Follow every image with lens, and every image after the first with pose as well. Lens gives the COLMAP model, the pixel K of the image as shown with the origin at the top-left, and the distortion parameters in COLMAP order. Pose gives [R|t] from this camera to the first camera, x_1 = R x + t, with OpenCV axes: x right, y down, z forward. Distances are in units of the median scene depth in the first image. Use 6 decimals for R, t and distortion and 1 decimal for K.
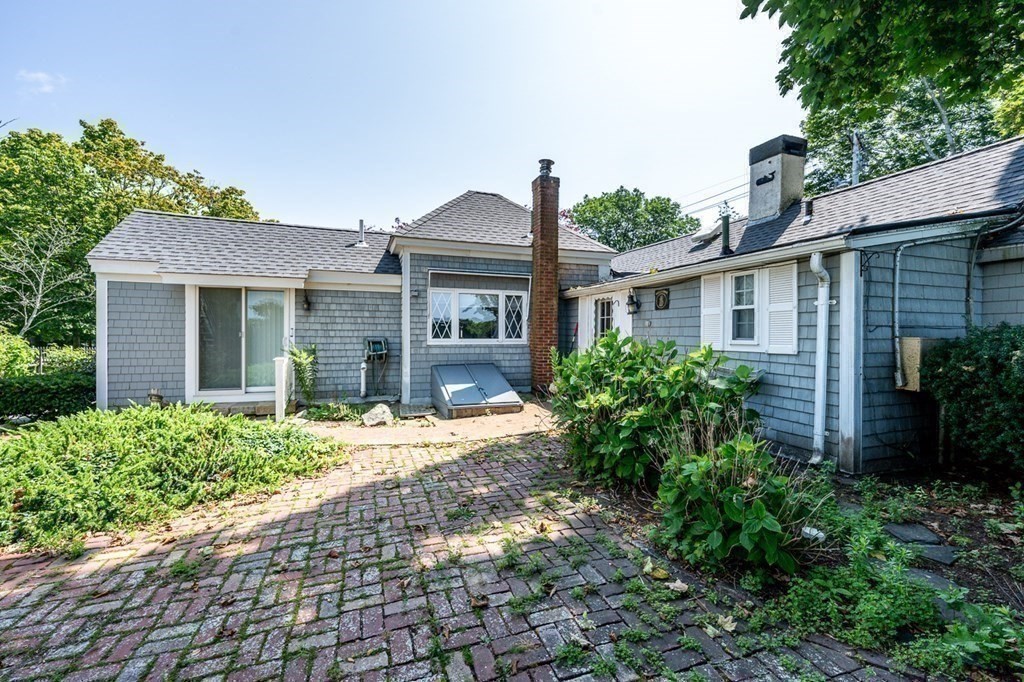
lens RADIAL K [[416.7, 0, 506.9], [0, 416.7, 339.4], [0, 0, 1]] dist [-0.000384, -0.000168]
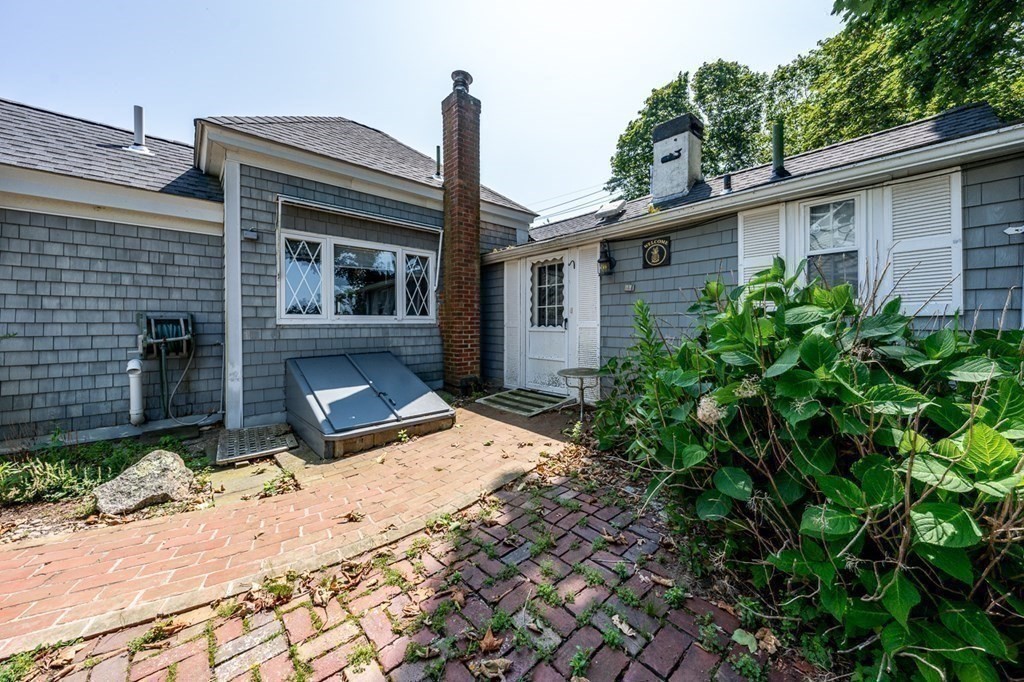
lens RADIAL K [[352.6, 0, 505.1], [0, 352.6, 327.0], [0, 0, 1]] dist [-0.002015, -0.000236]
pose [[0.925240, -0.012354, 0.379182, -0.079210], [0.015556, 0.999865, -0.005381, 0.024070], [-0.379064, 0.010877, 0.925306, 0.404825]]
